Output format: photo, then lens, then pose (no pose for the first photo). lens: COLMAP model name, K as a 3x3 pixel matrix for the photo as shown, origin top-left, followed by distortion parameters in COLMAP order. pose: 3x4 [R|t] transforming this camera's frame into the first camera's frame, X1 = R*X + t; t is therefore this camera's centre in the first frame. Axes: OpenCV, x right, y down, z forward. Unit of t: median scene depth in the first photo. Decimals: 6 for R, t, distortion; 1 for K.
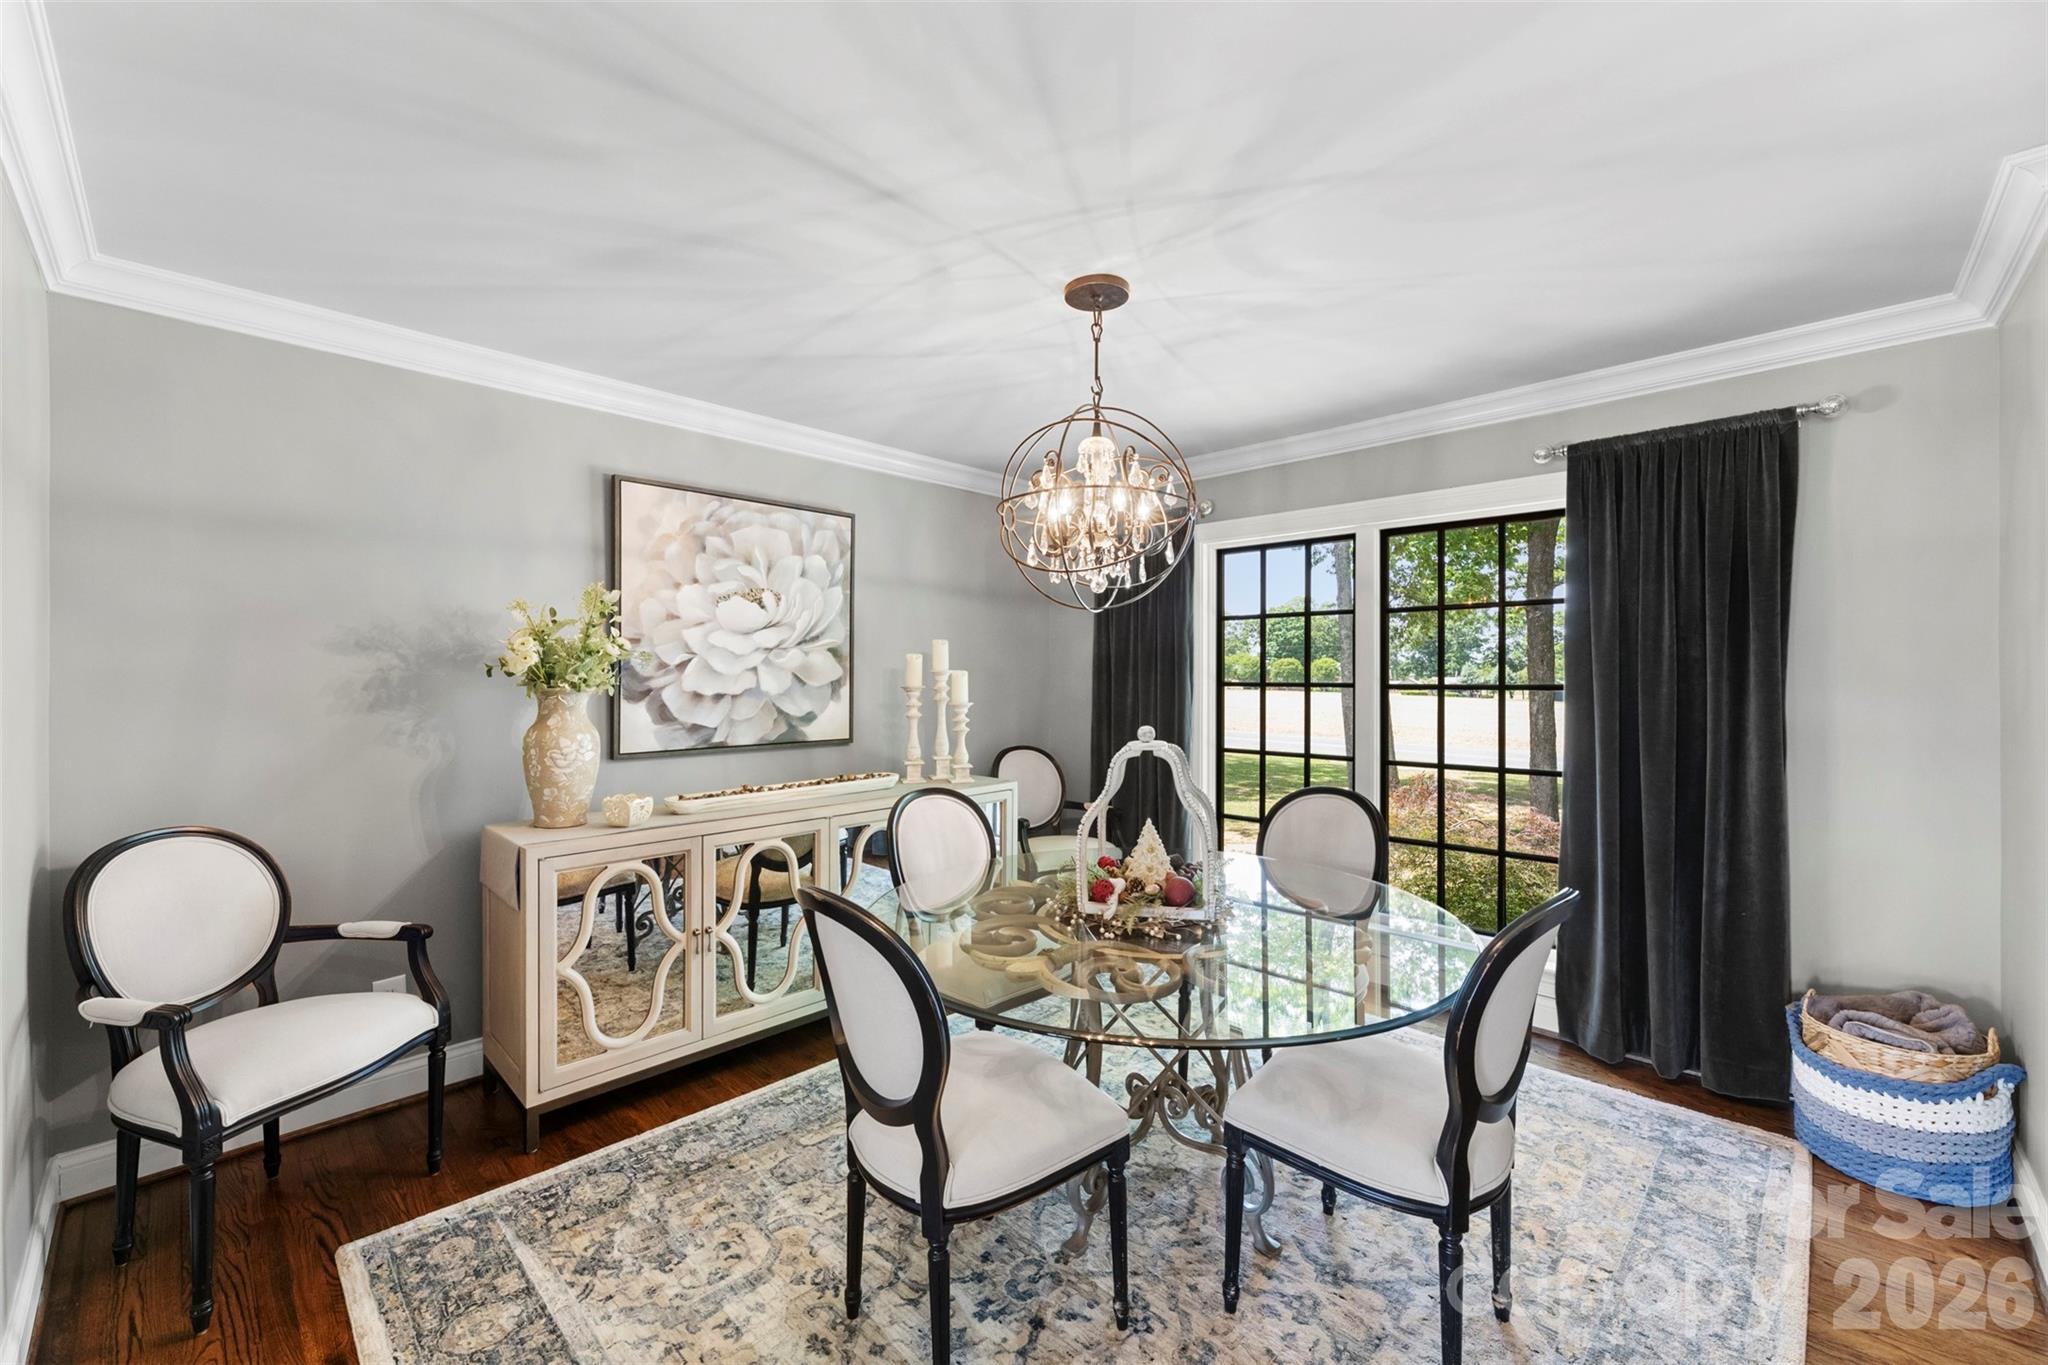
lens RADIAL K [[819.4, 0, 1019.9], [0, 819.4, 672.4], [0, 0, 1]] dist [0.003261, 0.000072]
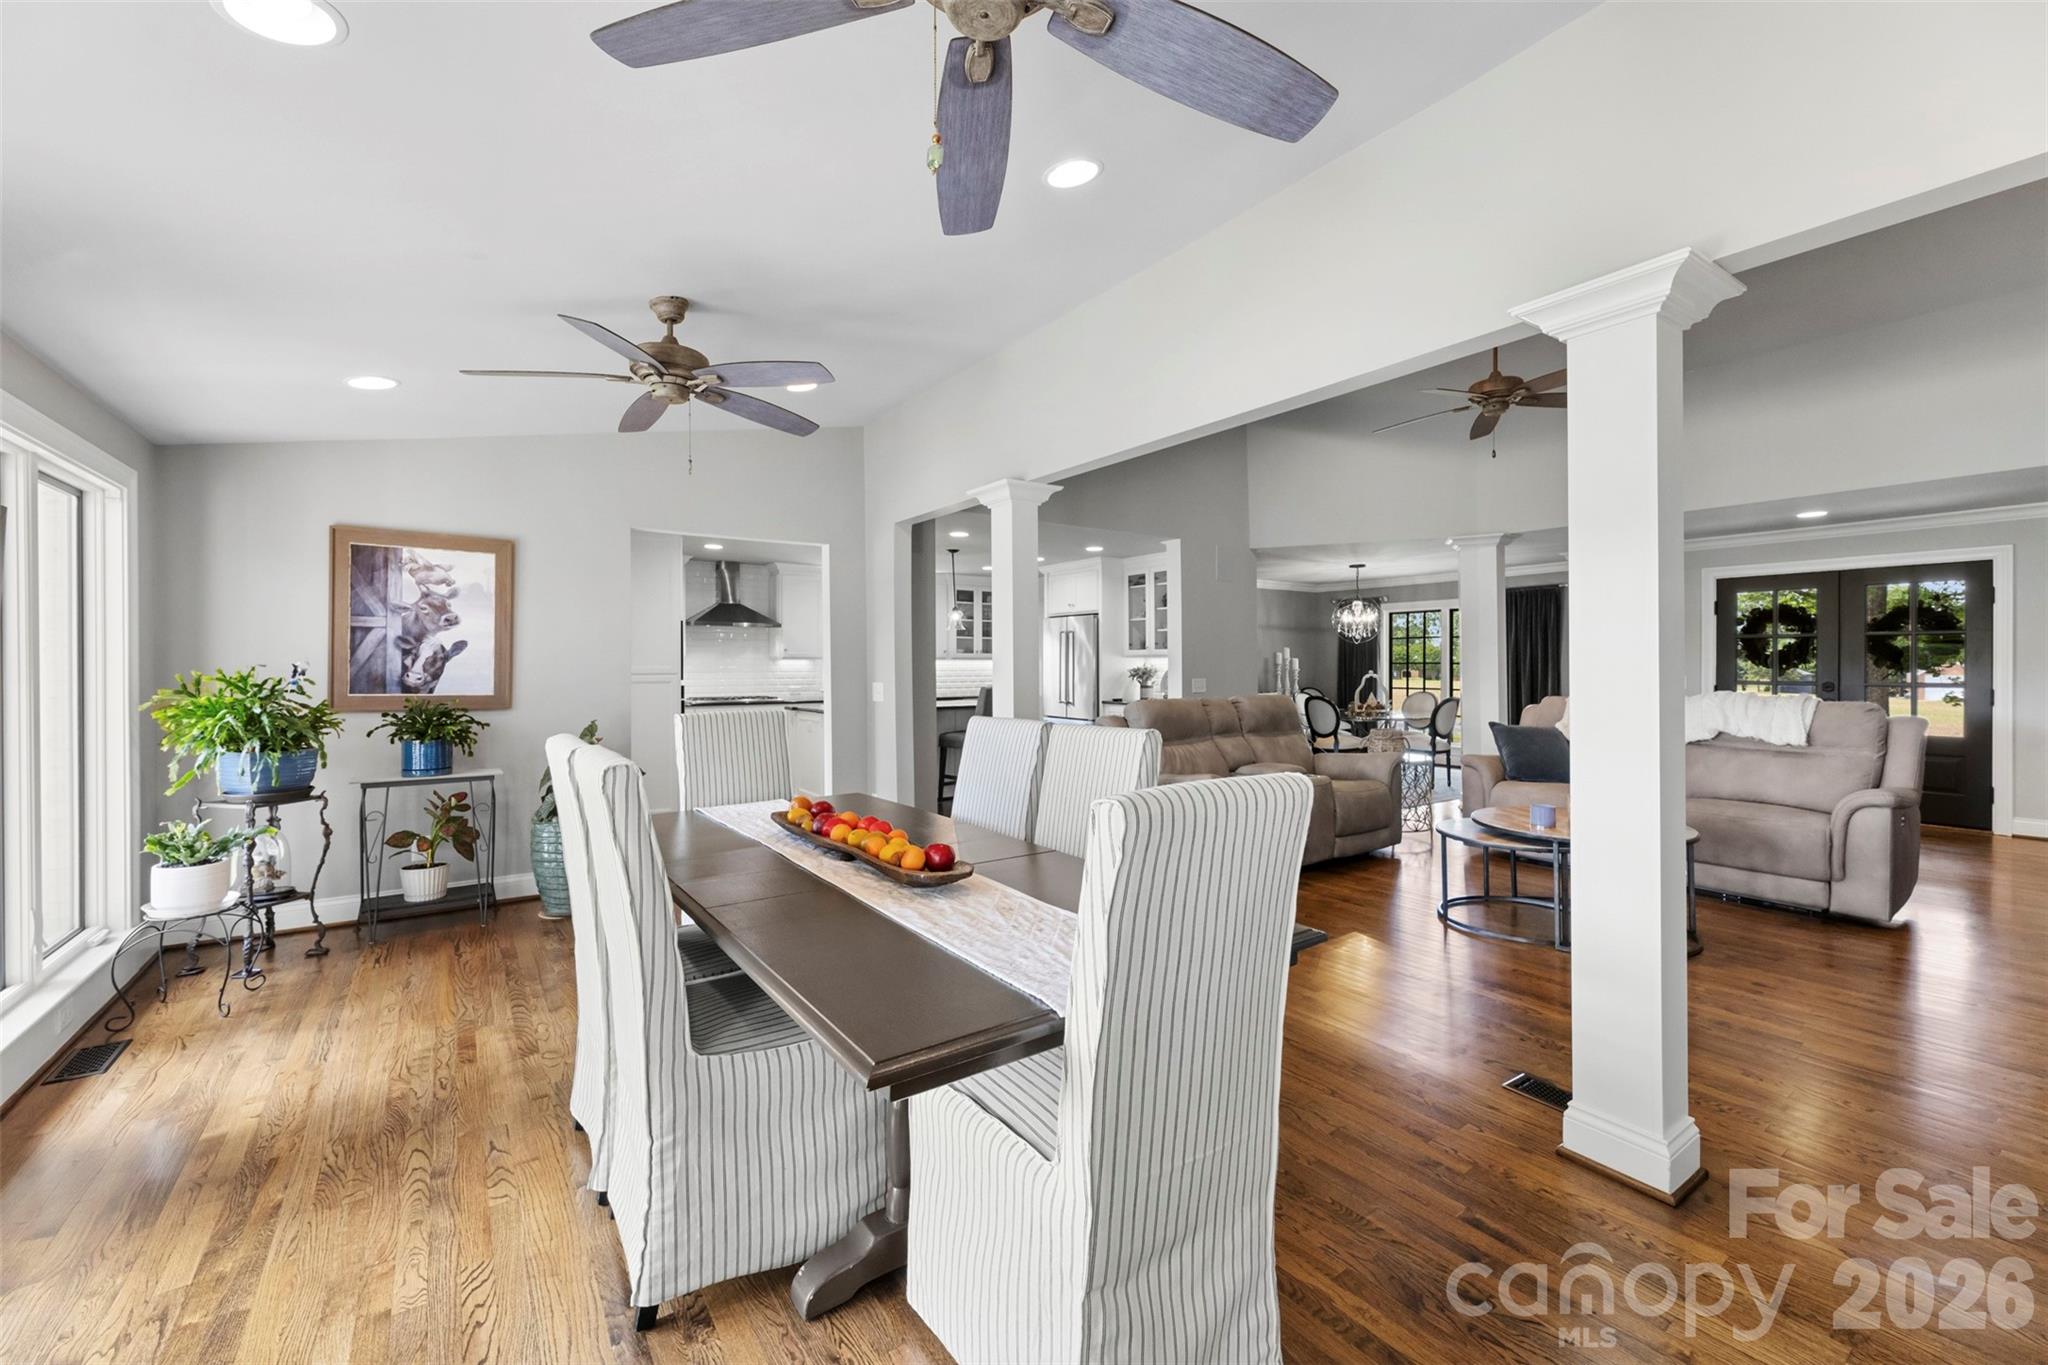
lens RADIAL K [[819.4, 0, 1016.3], [0, 819.4, 671.0], [0, 0, 1]] dist [0.003261, 0.000072]
pose [[0.982045, -0.001012, -0.188642, -0.543665], [0.002429, 0.999971, 0.007282, 0.020477], [0.188629, -0.007609, 0.982019, -2.248482]]
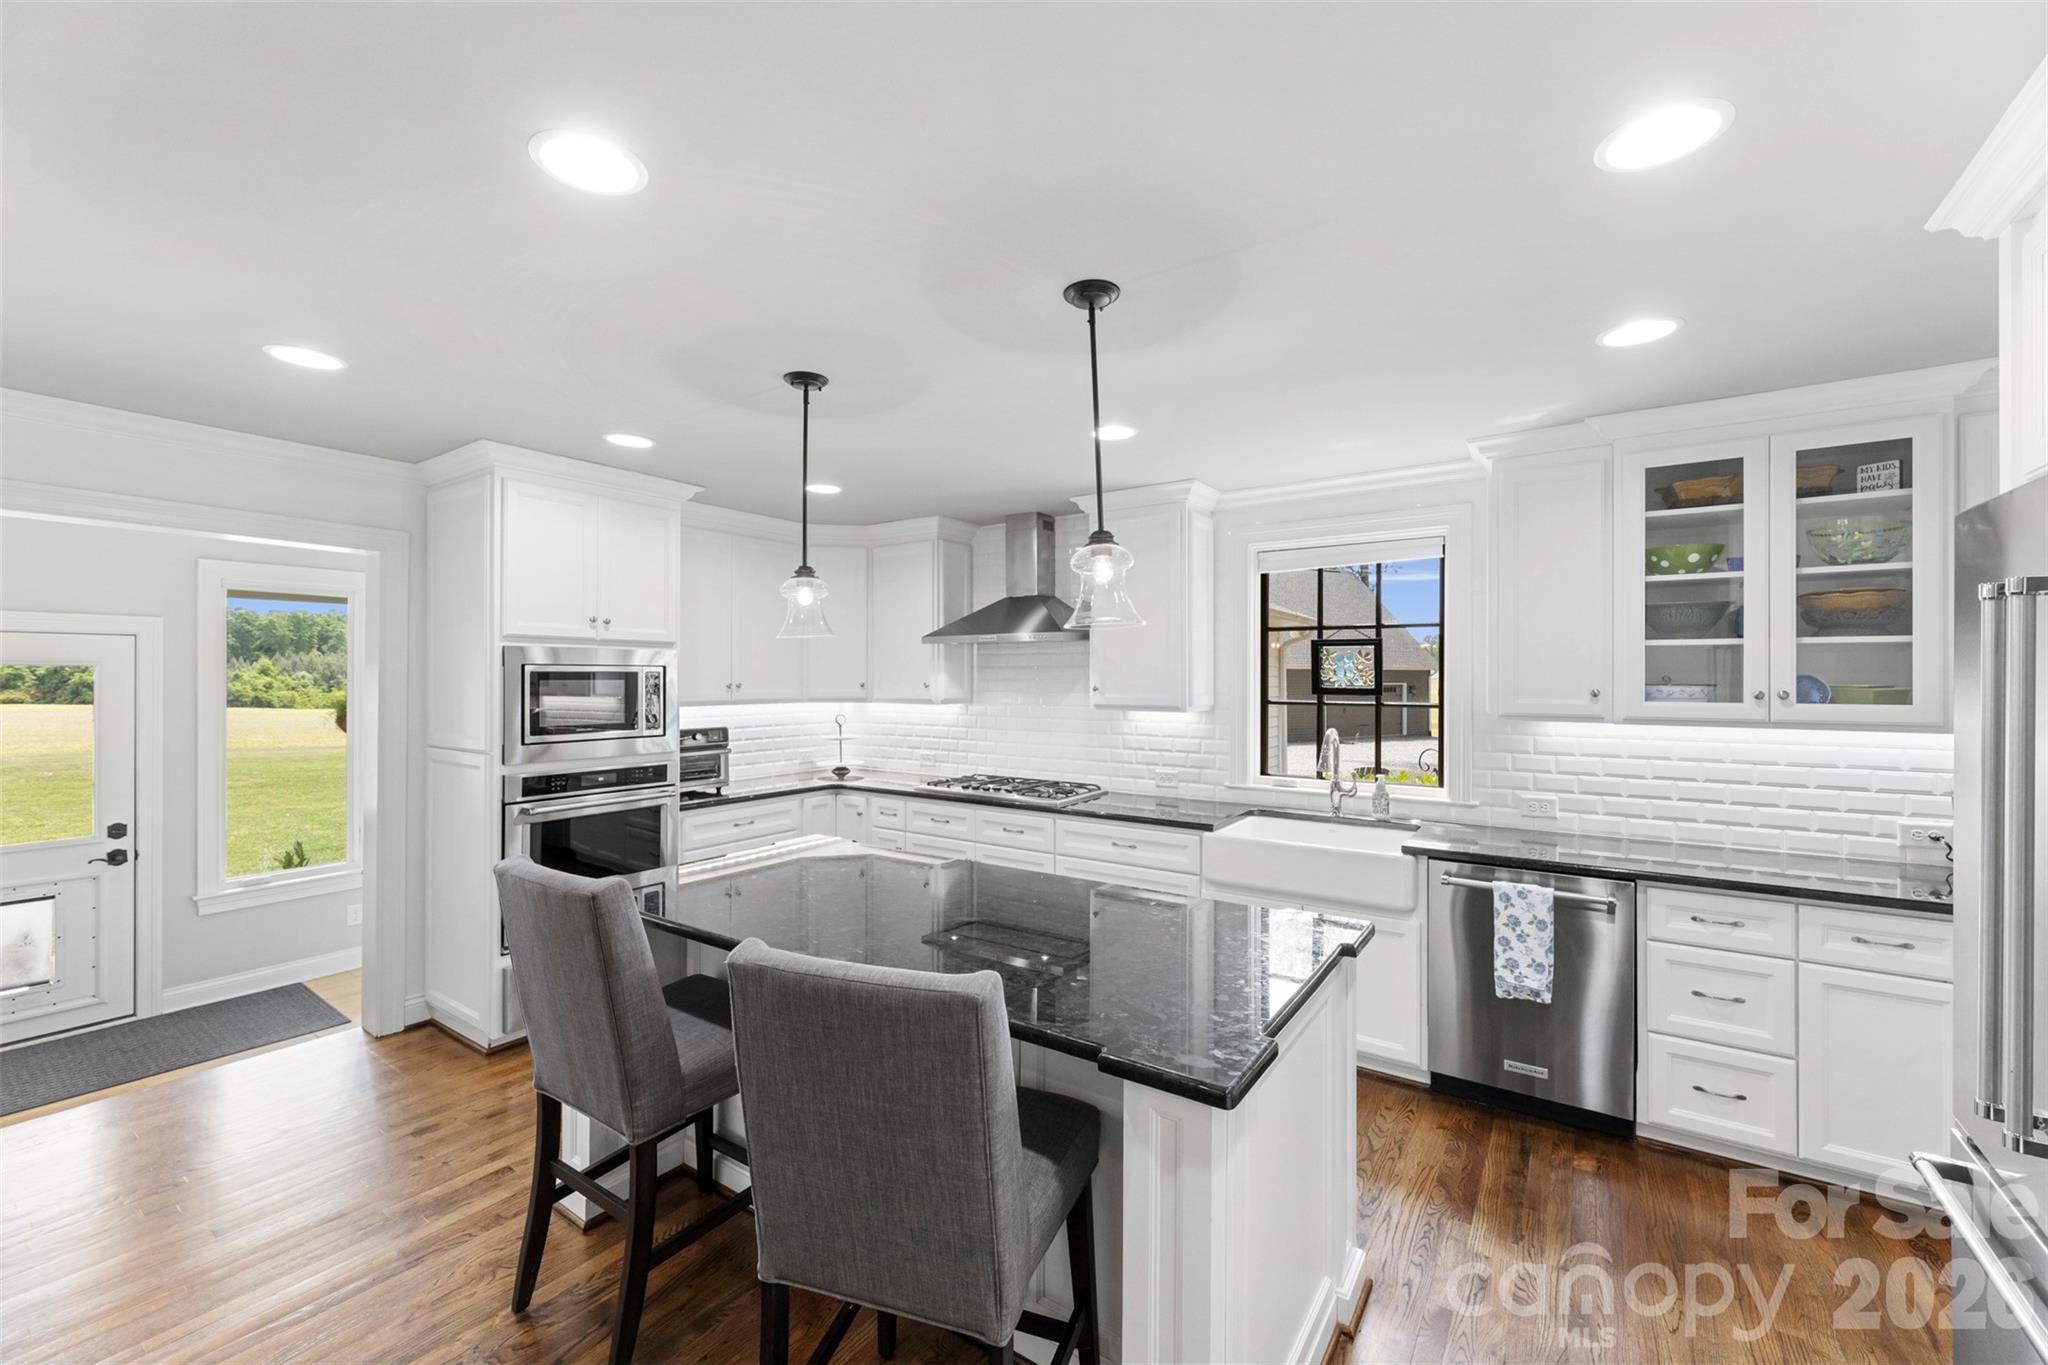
lens RADIAL K [[819.4, 0, 1017.6], [0, 819.4, 681.1], [0, 0, 1]] dist [0.003261, 0.000072]
pose [[0.163100, 0.007162, -0.986584, -0.621598], [0.001494, 0.999971, 0.007506, -0.051183], [0.986608, -0.002698, 0.163084, -0.070477]]
